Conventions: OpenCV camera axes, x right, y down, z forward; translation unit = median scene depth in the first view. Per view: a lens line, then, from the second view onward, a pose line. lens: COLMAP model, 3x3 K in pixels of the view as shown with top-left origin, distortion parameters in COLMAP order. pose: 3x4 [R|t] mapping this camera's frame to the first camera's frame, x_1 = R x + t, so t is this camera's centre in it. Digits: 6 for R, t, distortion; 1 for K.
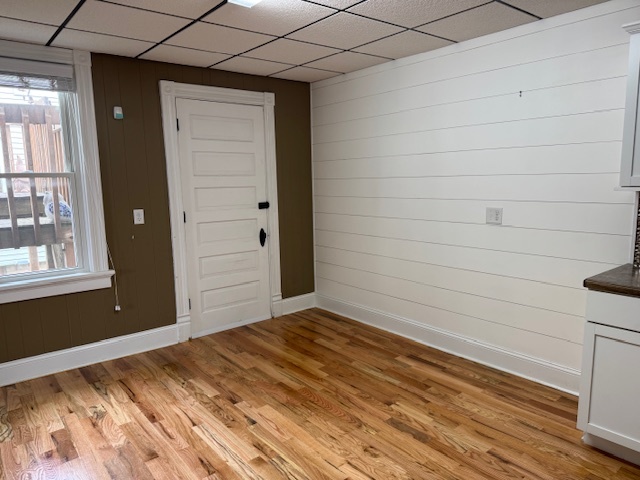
lens RADIAL K [[453.2, 0, 314.5], [0, 453.2, 241.0], [0, 0, 1]] dist [0.067824, -0.071452]
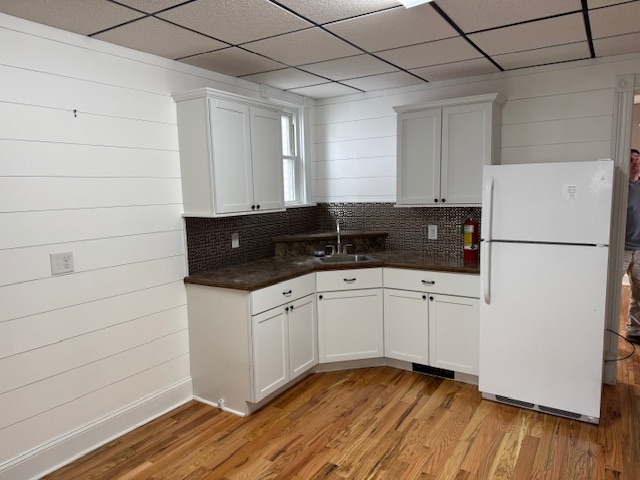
lens RADIAL K [[453.2, 0, 314.5], [0, 453.2, 241.0], [0, 0, 1]] dist [0.067824, -0.071452]
pose [[-0.309121, -0.088330, 0.946912, -0.444261], [0.167531, 0.975049, 0.145646, -0.127822], [-0.936150, 0.203659, -0.286610, 0.788003]]
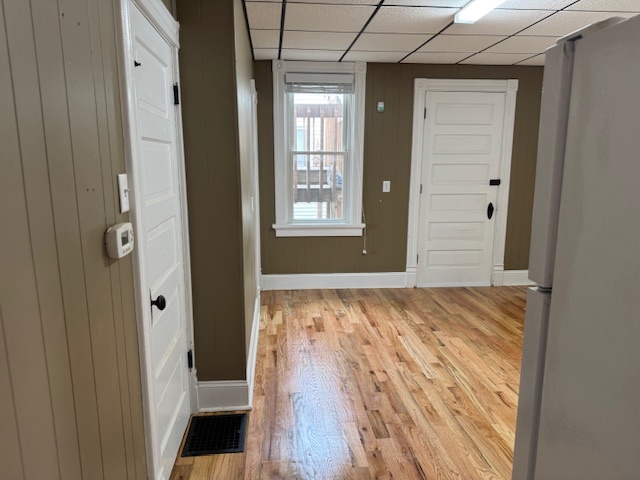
lens RADIAL K [[453.2, 0, 314.5], [0, 453.2, 241.0], [0, 0, 1]] dist [0.067824, -0.071452]
pose [[0.834396, 0.117025, -0.538599, 0.189894], [-0.098912, 0.993128, 0.062550, 0.049284], [0.542218, 0.001082, 0.840237, -0.240428]]
